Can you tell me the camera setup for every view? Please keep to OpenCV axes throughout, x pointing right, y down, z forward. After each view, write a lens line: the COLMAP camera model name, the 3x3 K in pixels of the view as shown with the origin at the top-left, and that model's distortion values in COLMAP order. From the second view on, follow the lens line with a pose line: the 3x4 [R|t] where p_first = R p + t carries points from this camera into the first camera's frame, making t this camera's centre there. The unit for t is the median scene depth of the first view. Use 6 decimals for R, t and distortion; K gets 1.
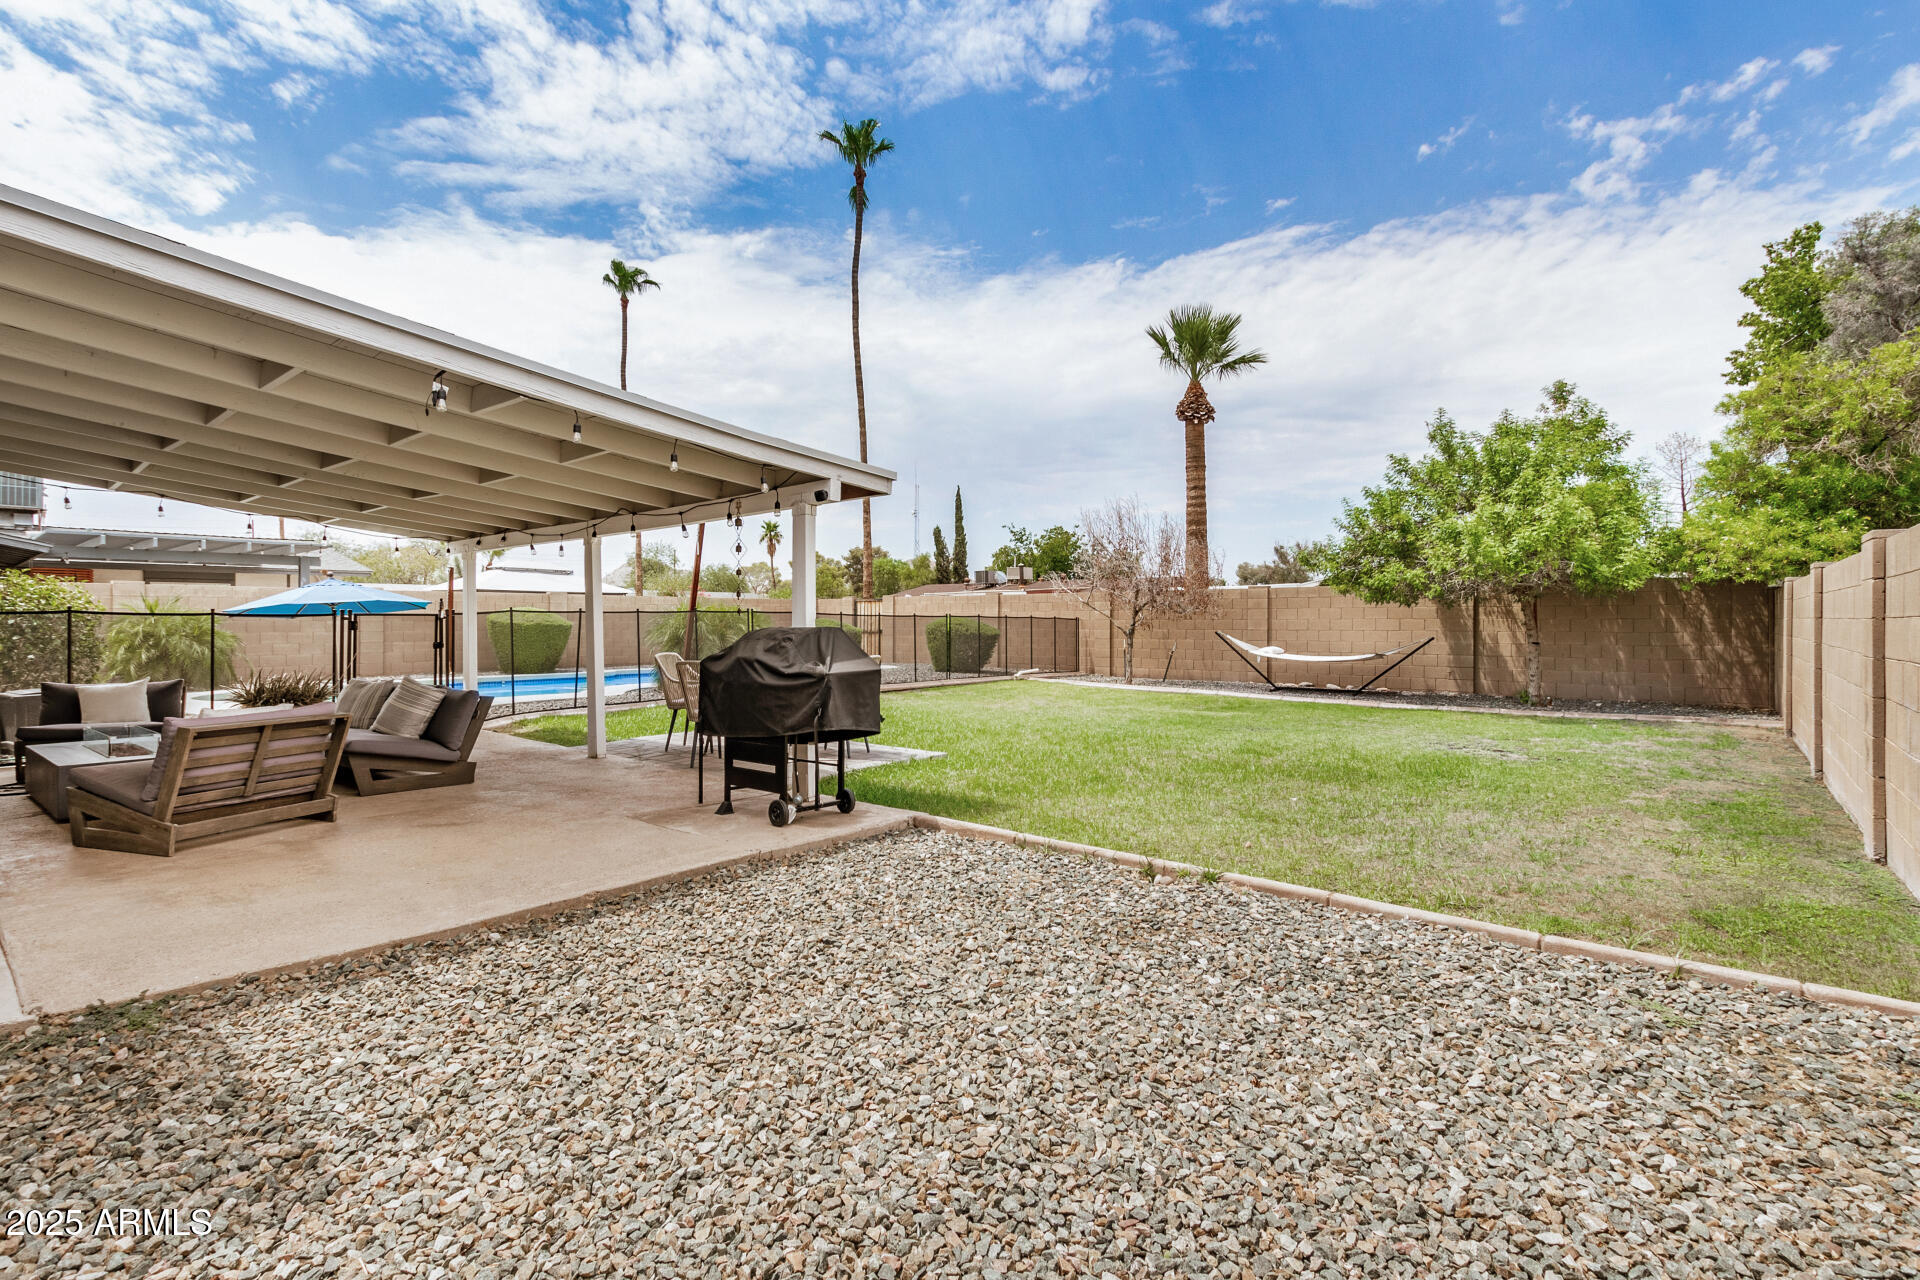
lens RADIAL K [[893.0, 0, 960.0], [0, 893.0, 640.0], [0, 0, 1]] dist [0.009999, -0.006031]
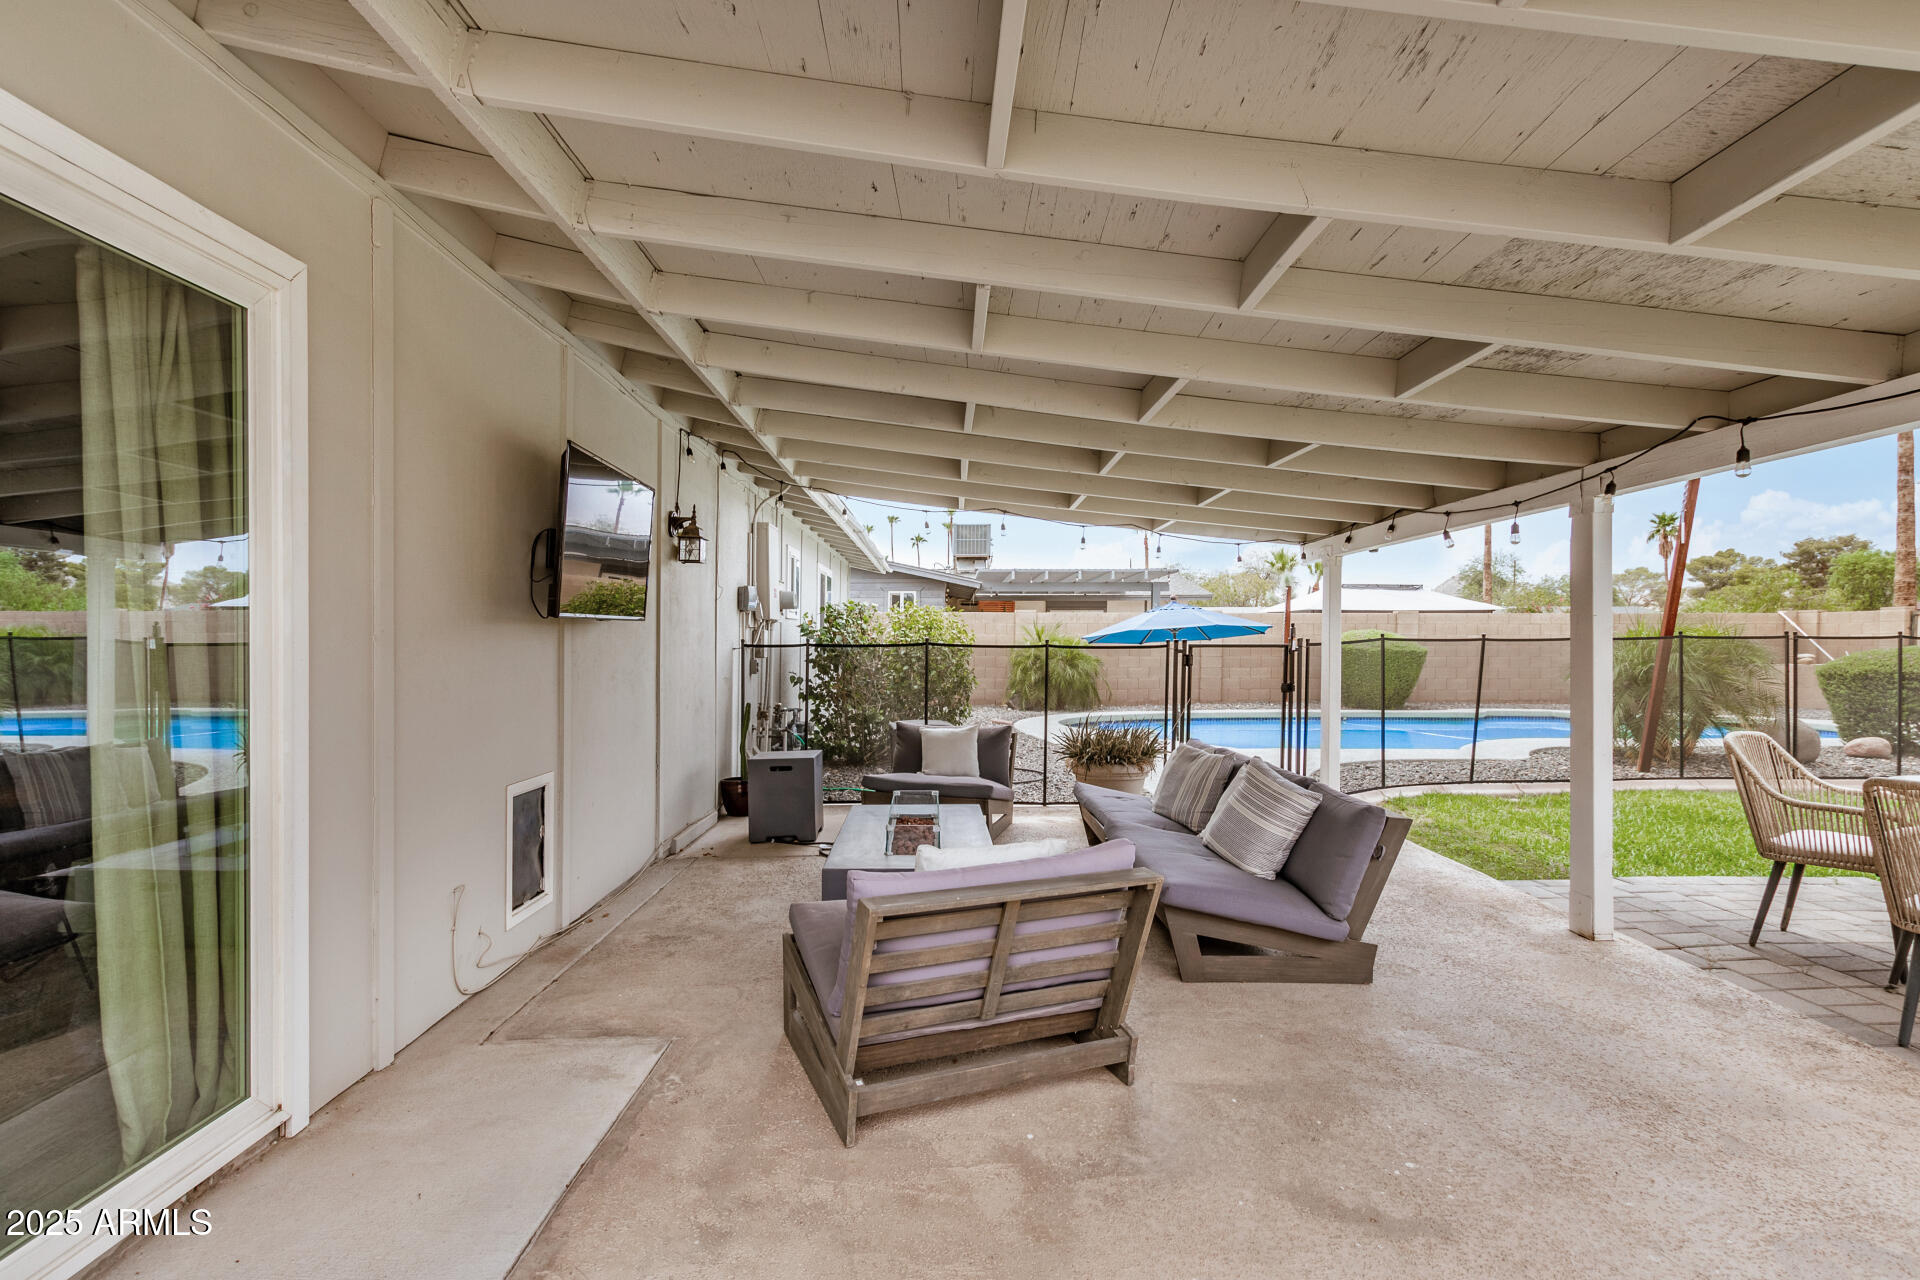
lens RADIAL K [[893.0, 0, 960.0], [0, 893.0, 640.0], [0, 0, 1]] dist [0.009999, -0.006031]
pose [[0.654842, 0.001924, -0.755764, -0.226334], [-0.018110, 0.999750, -0.013147, -0.020009], [0.755549, 0.022297, 0.654712, 0.350871]]
